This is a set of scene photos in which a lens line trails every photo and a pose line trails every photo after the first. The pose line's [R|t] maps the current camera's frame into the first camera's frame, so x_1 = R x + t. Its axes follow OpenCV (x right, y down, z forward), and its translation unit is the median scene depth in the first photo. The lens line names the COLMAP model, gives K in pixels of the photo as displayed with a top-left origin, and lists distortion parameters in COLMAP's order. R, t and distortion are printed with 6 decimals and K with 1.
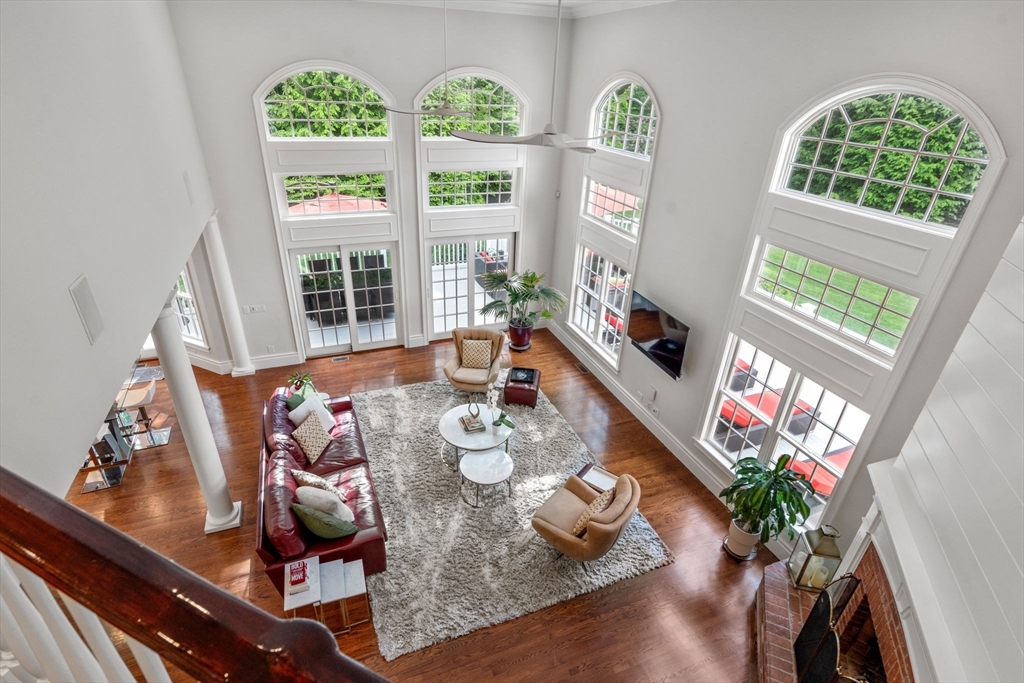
lens RADIAL K [[501.9, 0, 512.0], [0, 501.9, 341.5], [0, 0, 1]] dist [-0.001461, 0.000097]
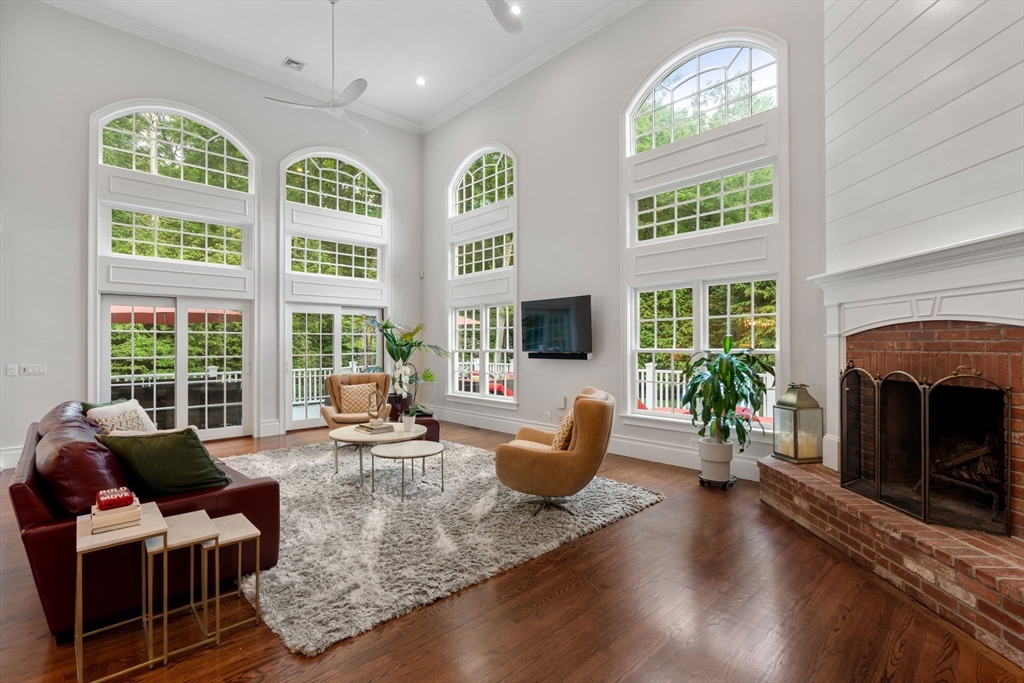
lens RADIAL K [[471.6, 0, 512.0], [0, 471.6, 341.5], [0, 0, 1]] dist [0.000284, 0.000270]
pose [[0.927255, -0.044940, 0.371724, -0.140168], [0.213217, 0.879463, -0.425539, 0.380102], [-0.307794, 0.473841, 0.825068, 0.251408]]
